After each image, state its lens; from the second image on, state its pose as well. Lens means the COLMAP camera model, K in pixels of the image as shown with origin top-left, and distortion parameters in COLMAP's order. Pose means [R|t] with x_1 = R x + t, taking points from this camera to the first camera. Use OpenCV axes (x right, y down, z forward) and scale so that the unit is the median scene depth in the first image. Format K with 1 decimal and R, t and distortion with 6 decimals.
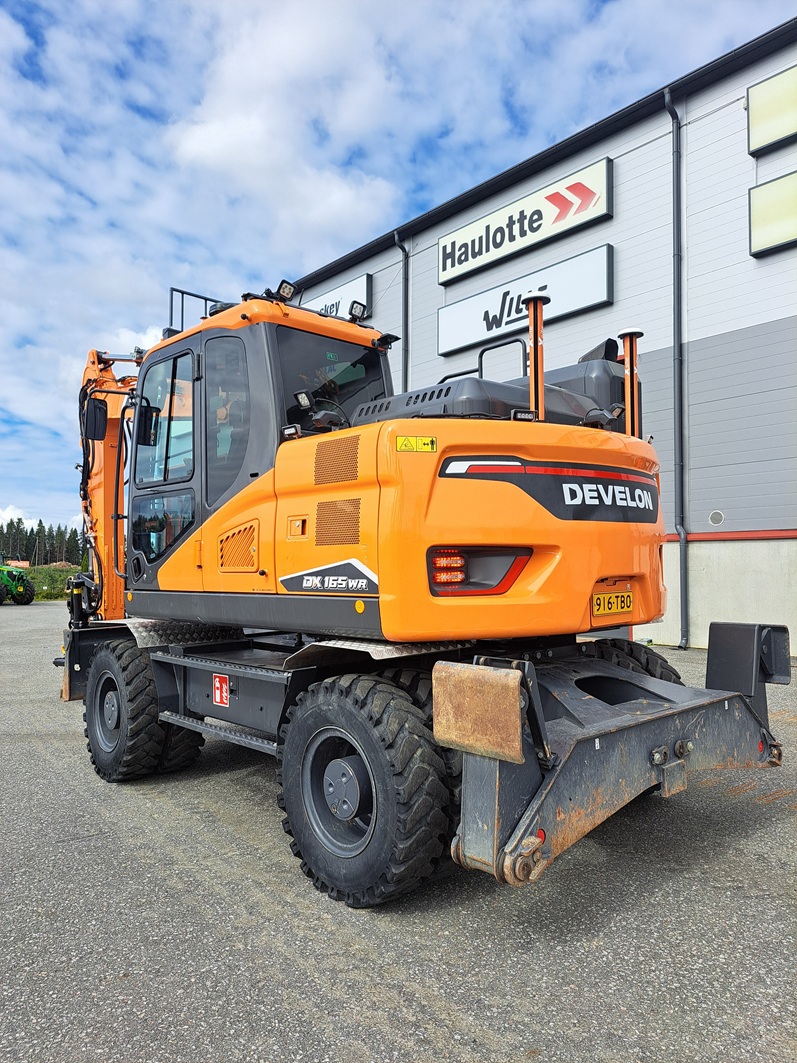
lens RADIAL K [[758.0, 0, 405.9], [0, 758.0, 532.6], [0, 0, 1]] dist [0.080111, -0.089212]
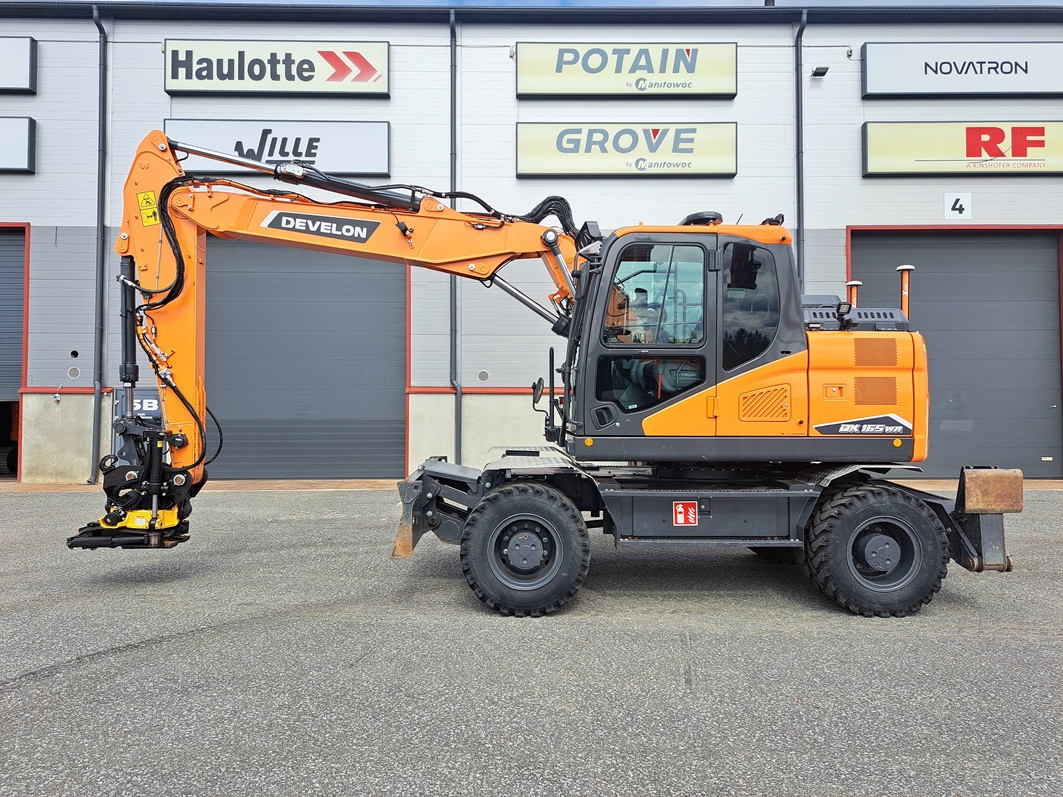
lens RADIAL K [[758.0, 0, 522.5], [0, 758.0, 396.2], [0, 0, 1]] dist [0.080111, -0.089212]
pose [[0.653990, 0.024956, 0.756092, -1.745119], [-0.042835, 0.999074, 0.004074, 0.022015], [-0.755290, -0.035052, 0.654453, 0.480382]]
